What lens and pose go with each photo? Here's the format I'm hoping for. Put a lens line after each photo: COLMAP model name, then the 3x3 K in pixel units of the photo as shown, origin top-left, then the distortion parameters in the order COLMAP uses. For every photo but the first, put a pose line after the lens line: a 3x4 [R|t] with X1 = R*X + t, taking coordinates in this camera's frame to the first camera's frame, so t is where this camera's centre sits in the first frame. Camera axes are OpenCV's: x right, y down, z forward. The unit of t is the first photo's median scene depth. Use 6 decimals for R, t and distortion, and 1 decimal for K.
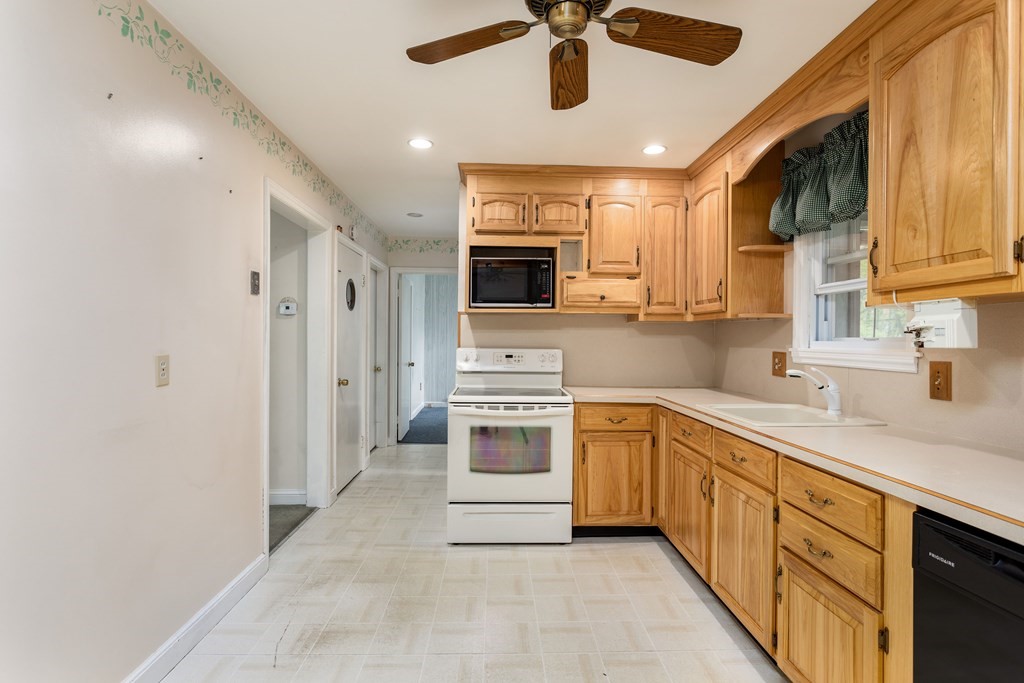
lens RADIAL K [[520.0, 0, 512.0], [0, 520.0, 341.5], [0, 0, 1]] dist [-0.000418, -0.000470]
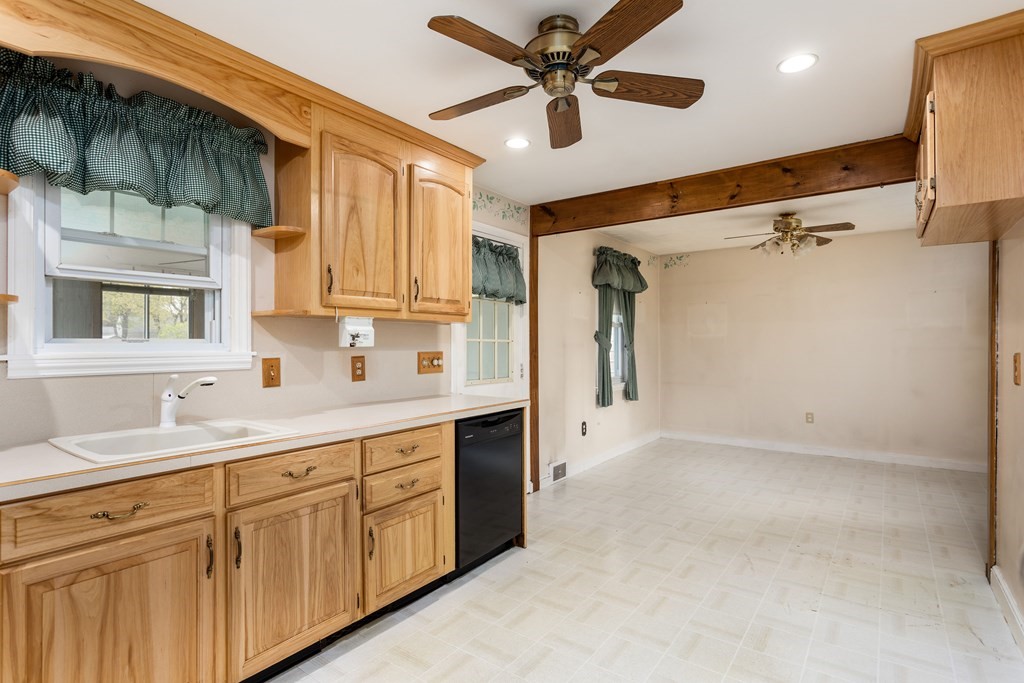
lens RADIAL K [[520.0, 0, 512.0], [0, 520.0, 341.5], [0, 0, 1]] dist [-0.000418, -0.000470]
pose [[-0.794408, 0.004215, 0.607369, -0.520963], [0.004919, 0.999988, -0.000506, 0.000018], [-0.607364, 0.002586, -0.794419, 1.932356]]
